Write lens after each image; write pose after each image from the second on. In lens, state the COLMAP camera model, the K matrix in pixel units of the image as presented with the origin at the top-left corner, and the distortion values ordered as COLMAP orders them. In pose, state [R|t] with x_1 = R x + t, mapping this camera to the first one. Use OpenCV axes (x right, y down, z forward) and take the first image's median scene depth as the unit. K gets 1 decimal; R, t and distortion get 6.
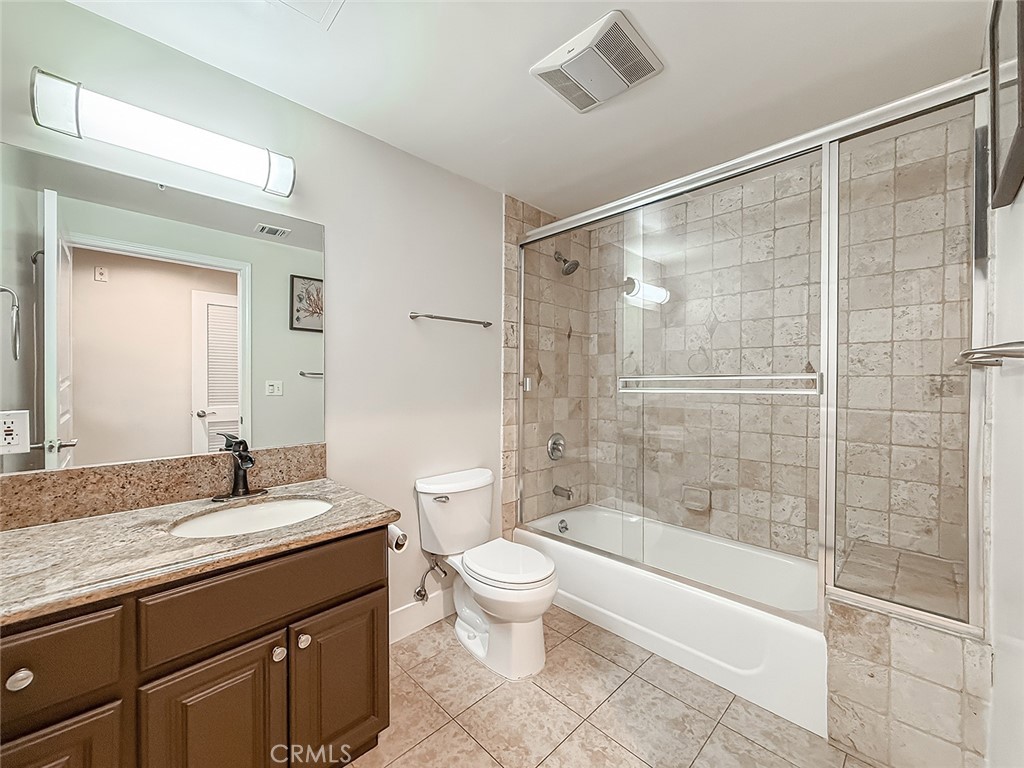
lens RADIAL K [[421.2, 0, 514.8], [0, 421.2, 382.5], [0, 0, 1]] dist [-0.001442, 0.000507]
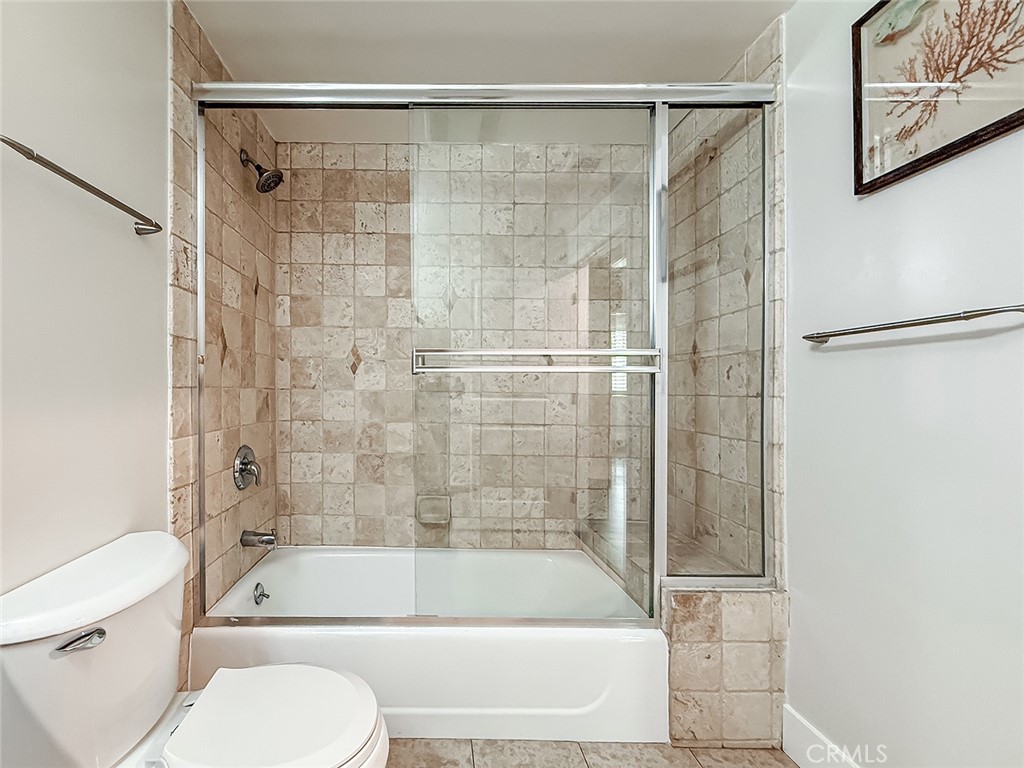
lens RADIAL K [[472.7, 0, 512.0], [0, 472.7, 384.0], [0, 0, 1]] dist [-0.002997, 0.000424]
pose [[0.705993, -0.001868, 0.708216, -0.124520], [-0.006130, 0.999943, 0.008748, 0.025036], [-0.708192, -0.010517, 0.705941, 0.267669]]
